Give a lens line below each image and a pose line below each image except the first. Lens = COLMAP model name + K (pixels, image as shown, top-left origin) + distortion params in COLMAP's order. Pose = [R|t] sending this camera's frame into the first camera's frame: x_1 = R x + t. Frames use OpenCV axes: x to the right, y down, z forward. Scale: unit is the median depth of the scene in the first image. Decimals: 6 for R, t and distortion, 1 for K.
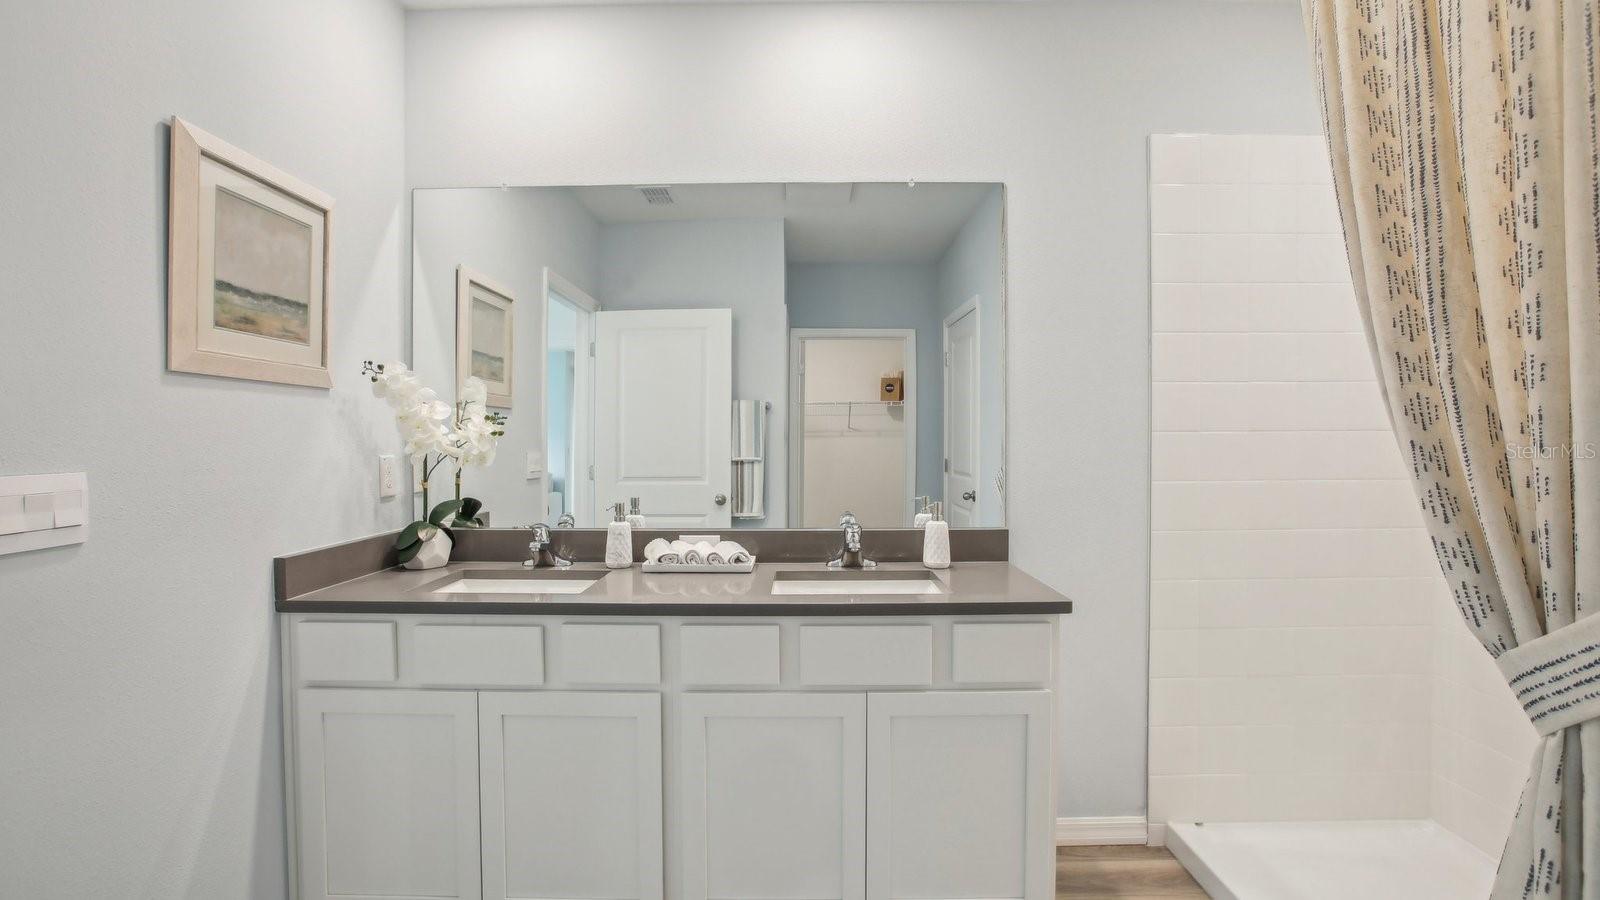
lens RADIAL K [[733.8, 0, 799.9], [0, 733.8, 444.2], [0, 0, 1]] dist [-0.044986, 0.015279]
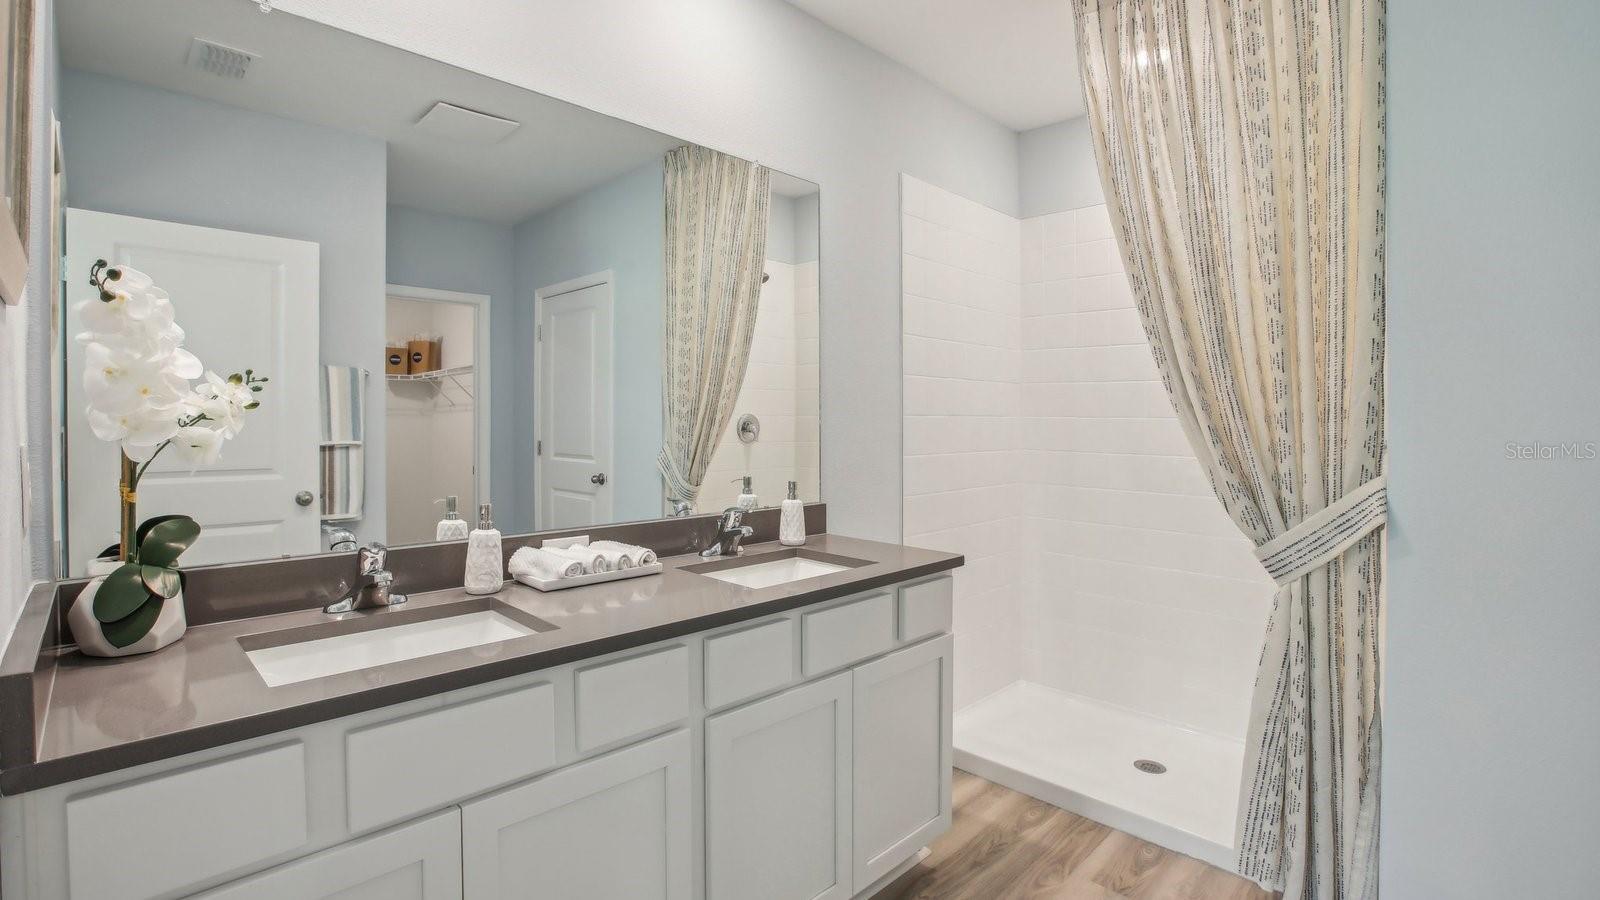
lens RADIAL K [[733.8, 0, 802.0], [0, 733.8, 433.1], [0, 0, 1]] dist [-0.044986, 0.015279]
pose [[0.711533, -0.005313, 0.702633, -0.508217], [-0.002398, 0.999947, 0.009989, 0.001370], [-0.702649, -0.008792, 0.711482, 0.252272]]
